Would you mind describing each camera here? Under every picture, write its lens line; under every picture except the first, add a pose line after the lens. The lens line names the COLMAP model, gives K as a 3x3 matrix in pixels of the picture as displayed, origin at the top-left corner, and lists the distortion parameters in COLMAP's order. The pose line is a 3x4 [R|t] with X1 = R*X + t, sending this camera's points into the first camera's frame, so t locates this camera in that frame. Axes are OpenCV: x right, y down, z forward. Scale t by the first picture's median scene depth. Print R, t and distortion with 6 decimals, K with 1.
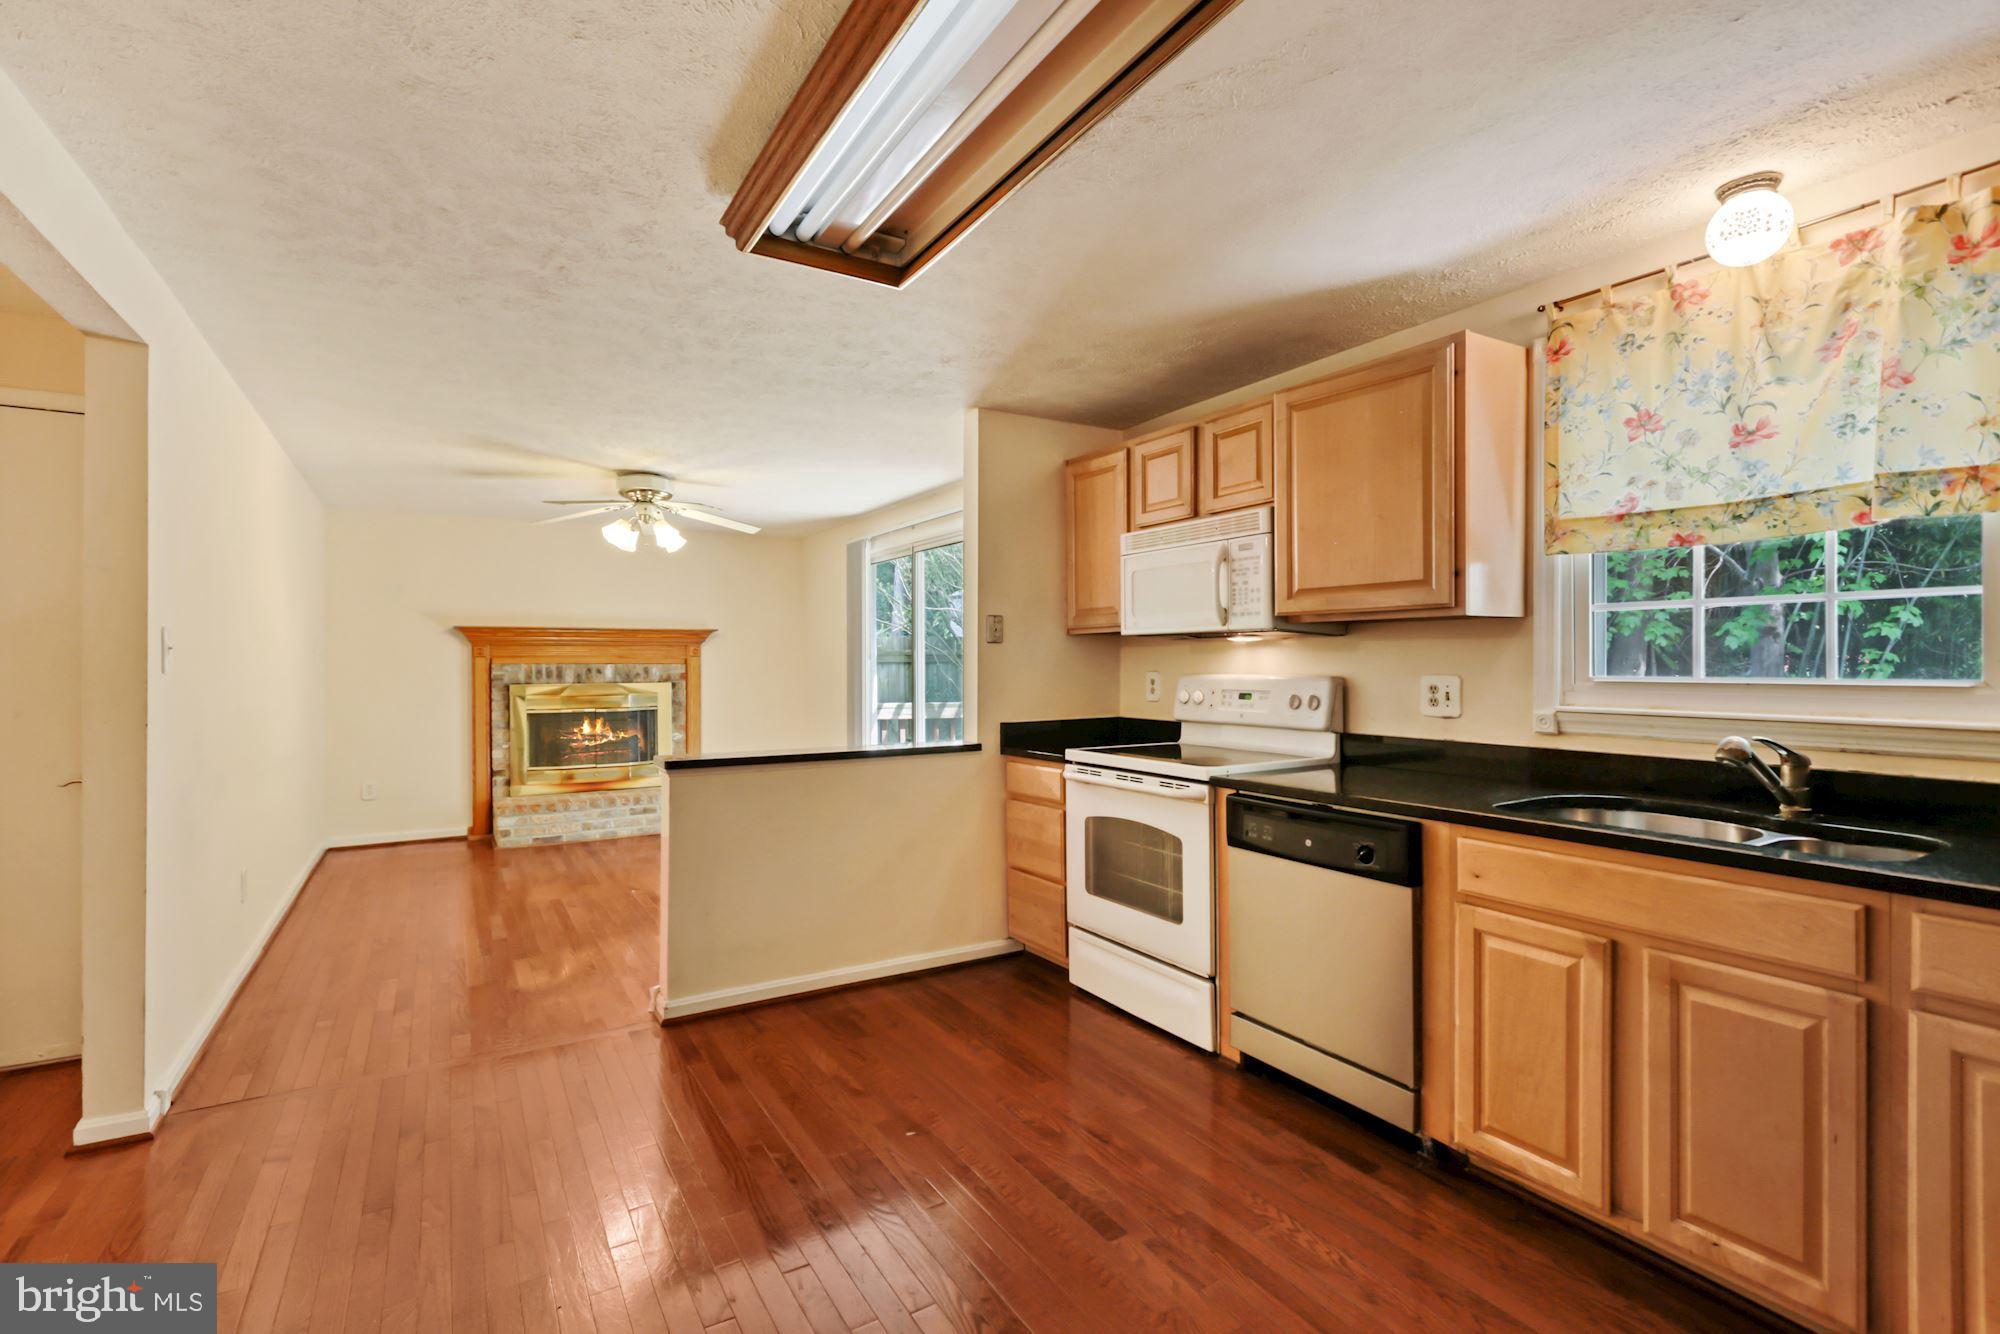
lens RADIAL K [[915.9, 0, 985.0], [0, 915.9, 669.8], [0, 0, 1]] dist [-0.002270, 0.001758]
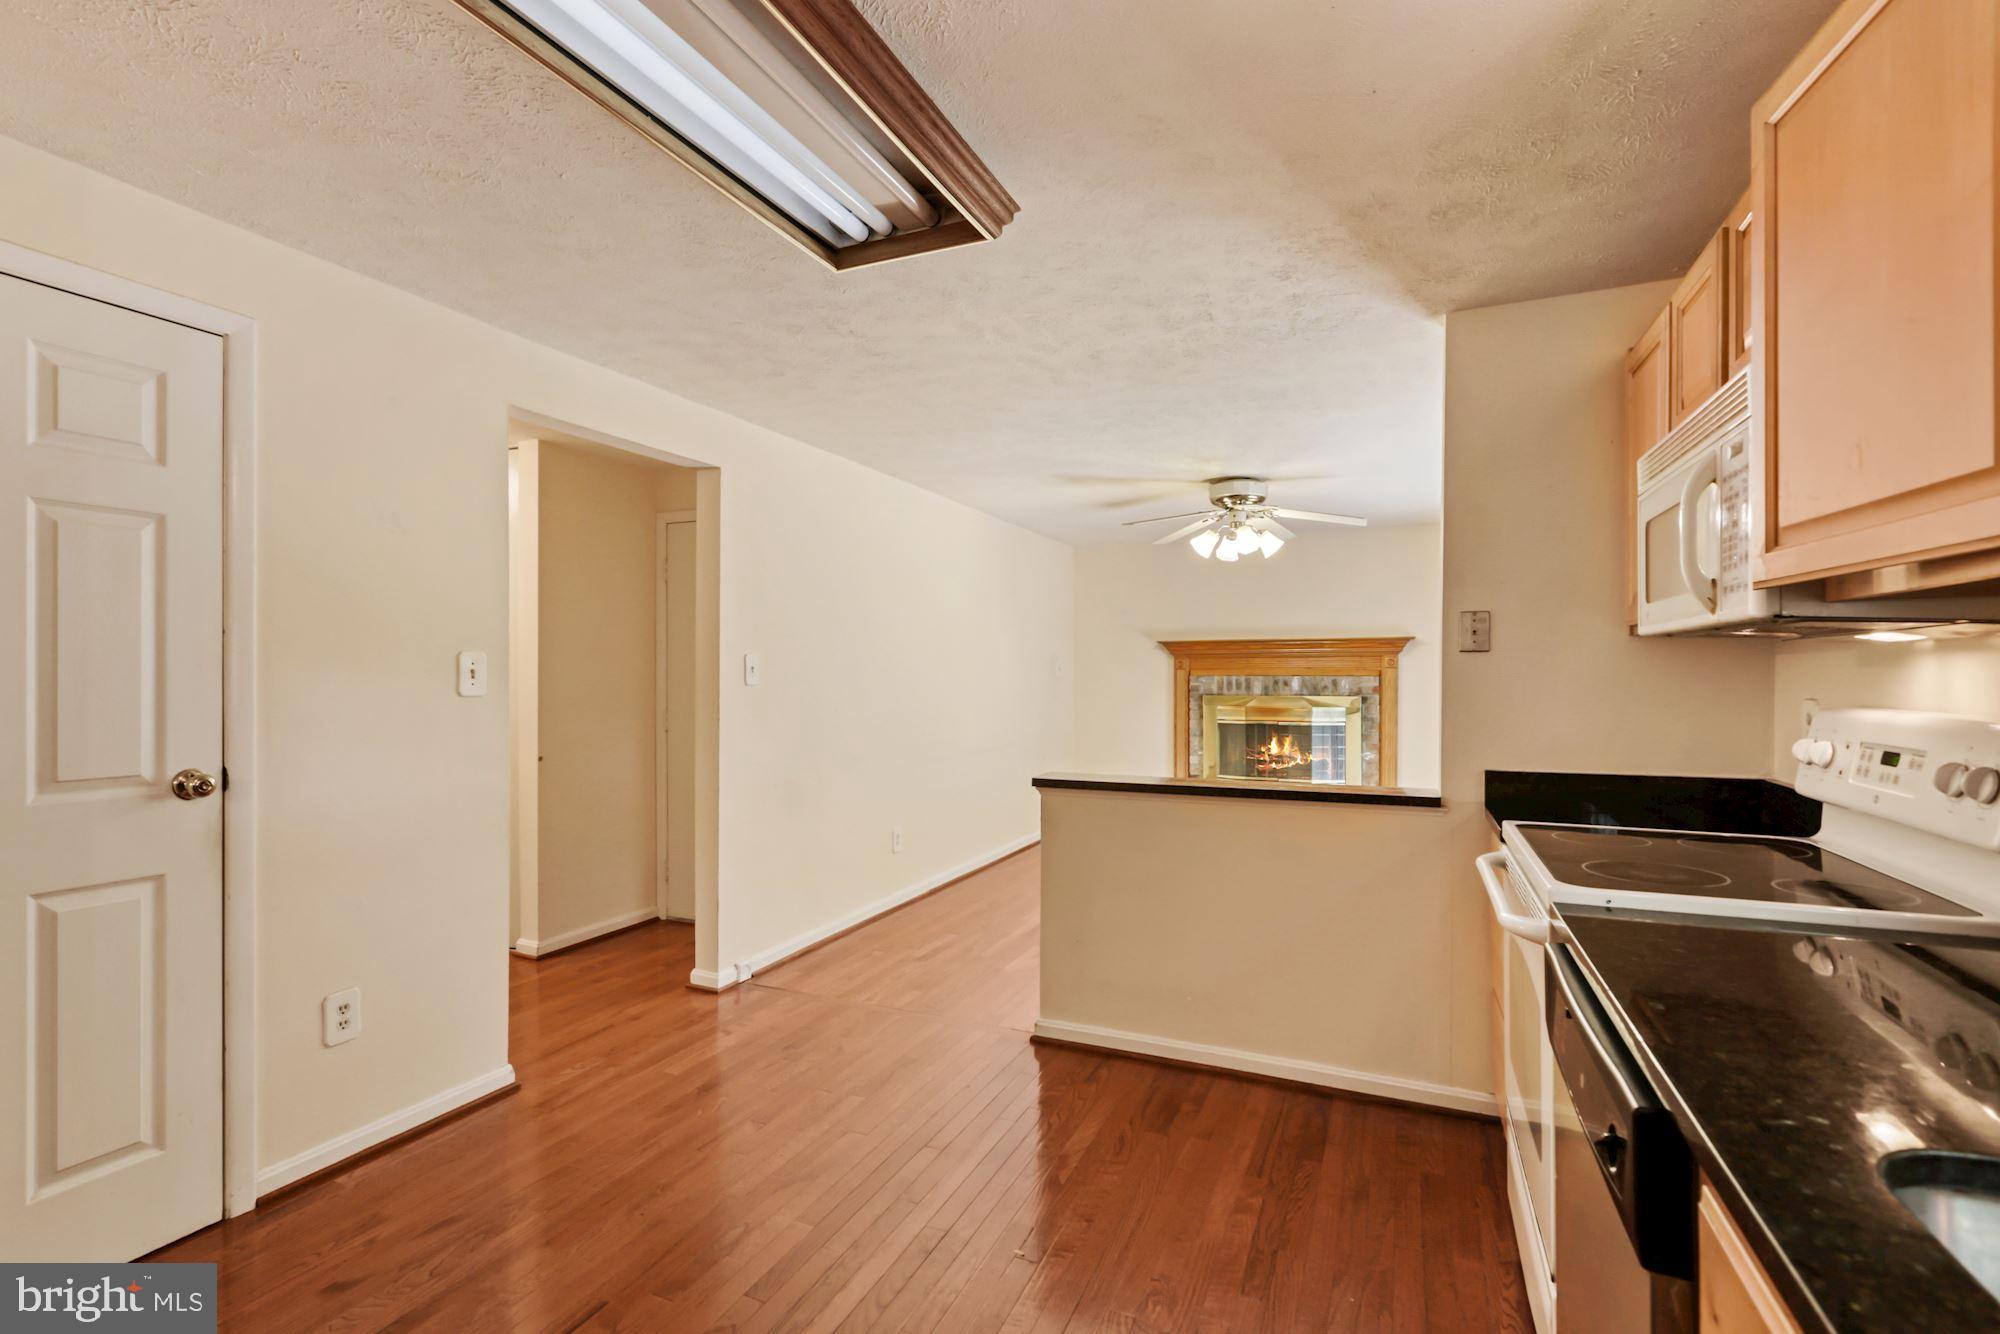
lens RADIAL K [[915.9, 0, 979.1], [0, 915.9, 681.8], [0, 0, 1]] dist [-0.002270, 0.001758]
pose [[0.568671, 0.009546, -0.822510, 0.396305], [-0.005981, 0.999954, 0.007470, -0.011235], [0.822544, 0.000671, 0.568702, 0.343123]]
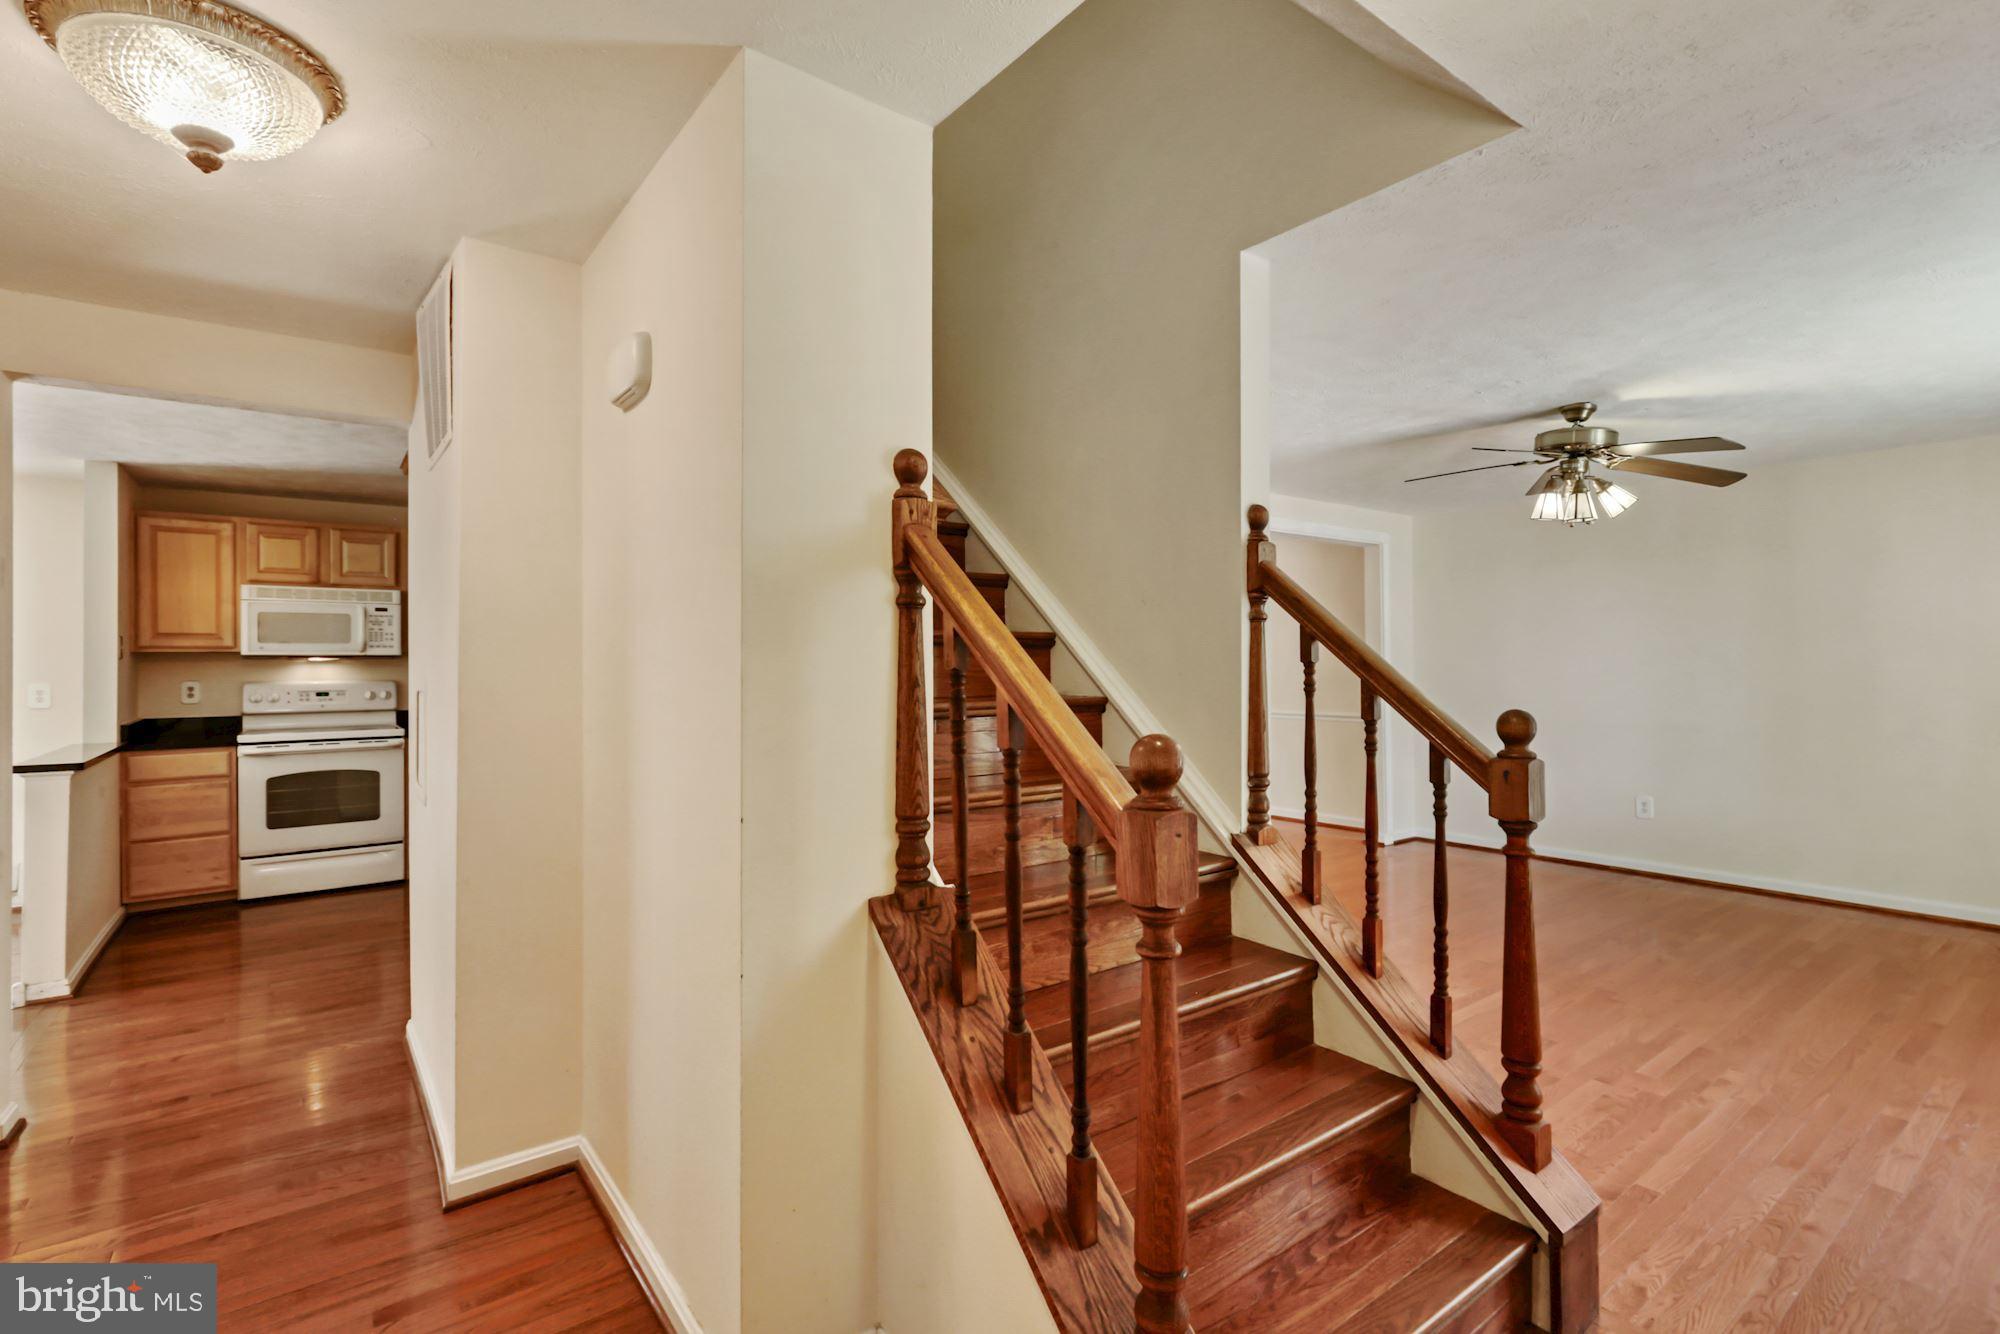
lens RADIAL K [[915.9, 0, 992.8], [0, 915.9, 658.0], [0, 0, 1]] dist [-0.002270, 0.001758]
pose [[-0.116151, 0.008890, 0.993192, -1.441595], [0.011962, 0.999900, -0.007551, -0.008595], [-0.993160, 0.011003, -0.116245, 0.005291]]
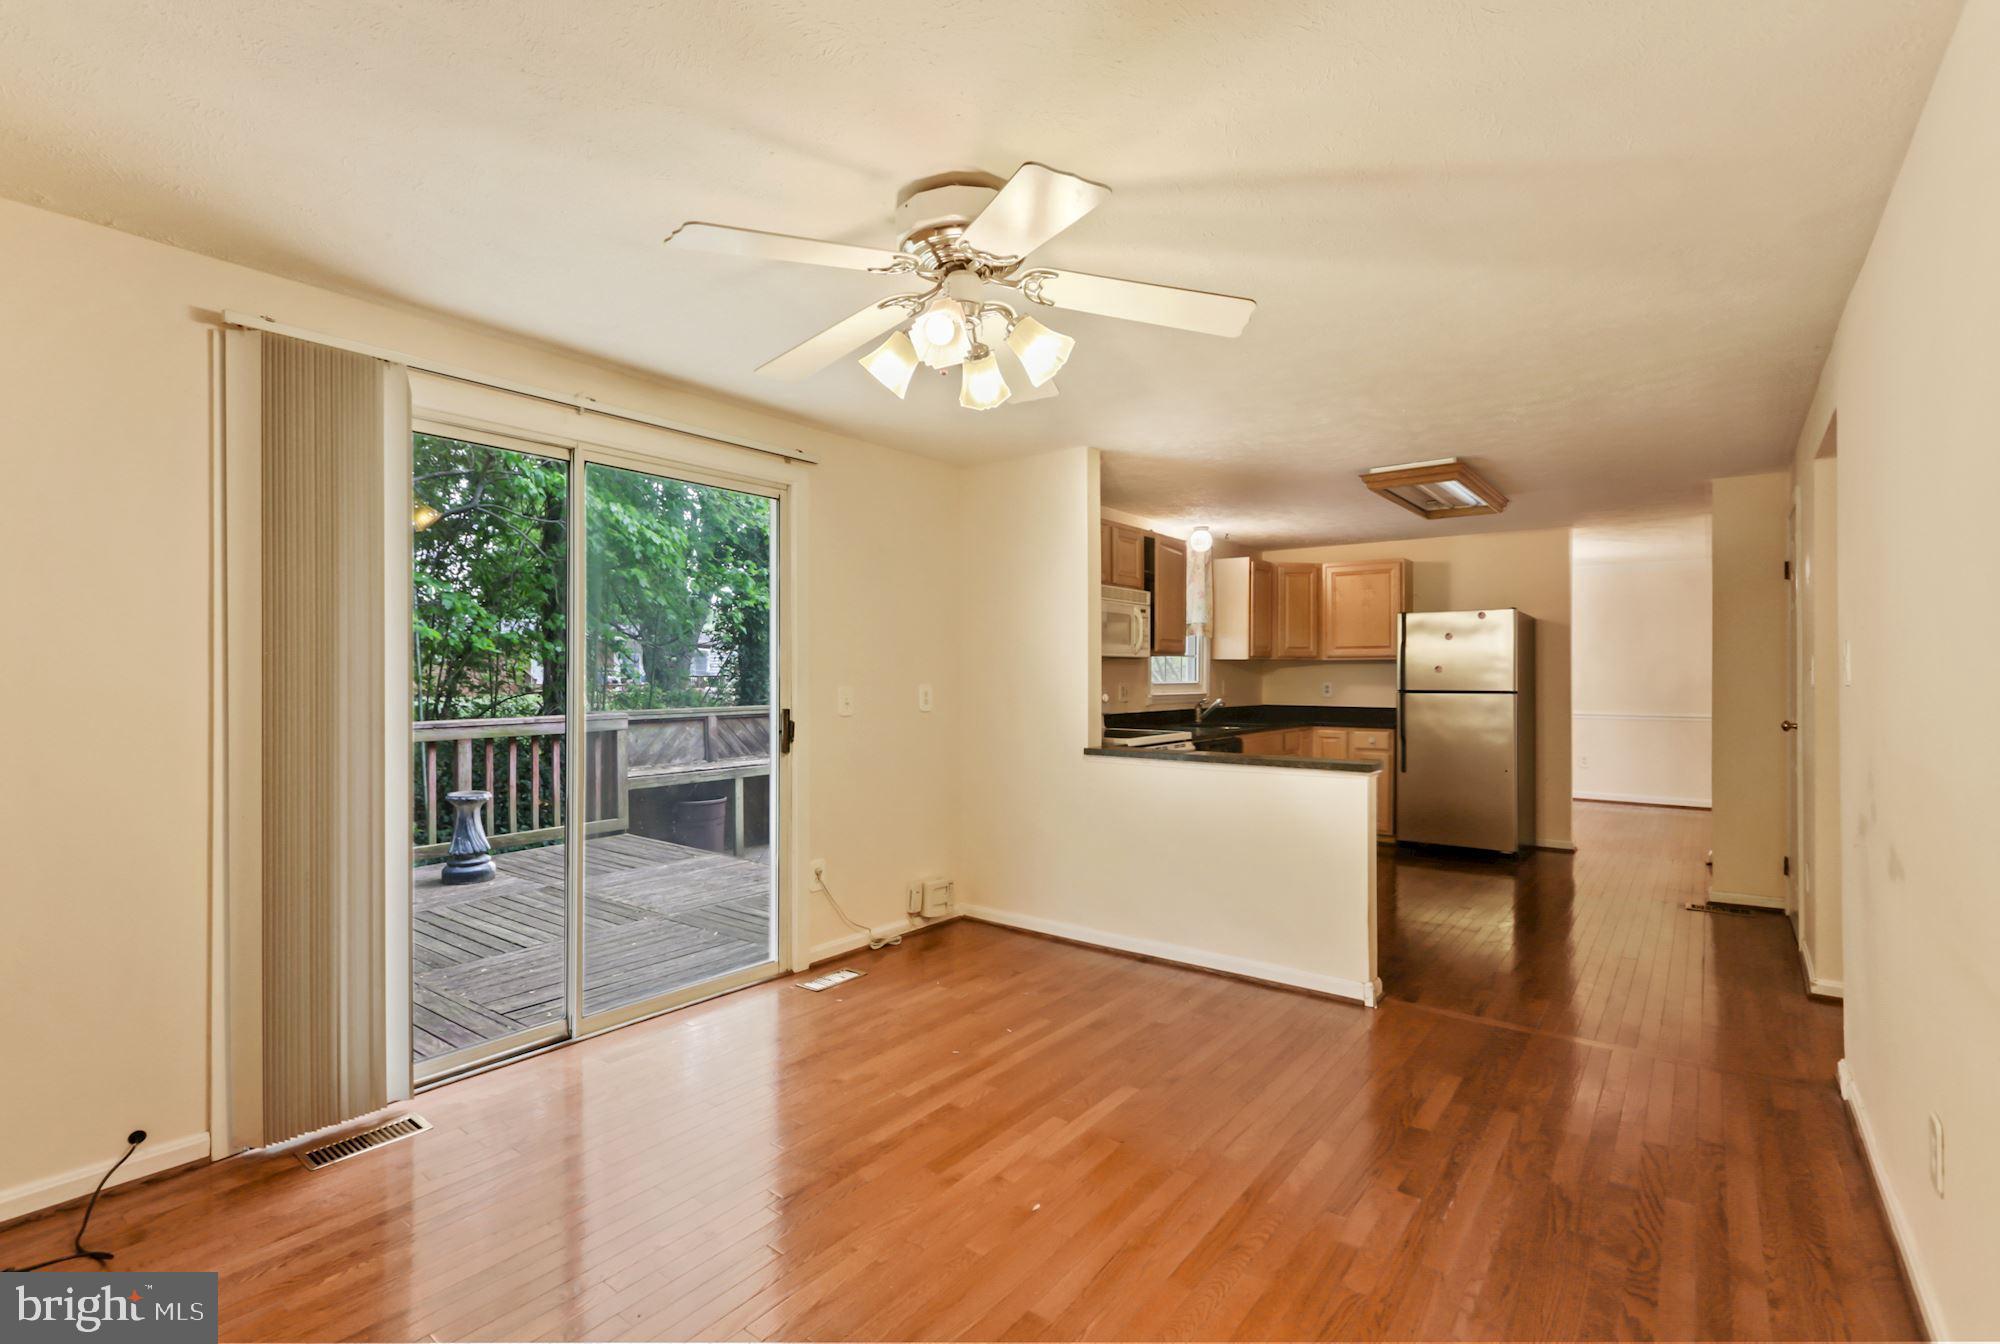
lens RADIAL K [[915.9, 0, 996.8], [0, 915.9, 667.5], [0, 0, 1]] dist [-0.002270, 0.001758]
pose [[-0.367946, 0.008822, 0.929805, -1.109252], [0.005342, 0.999959, -0.007374, -0.011110], [-0.929832, 0.002253, -0.367978, 1.675077]]
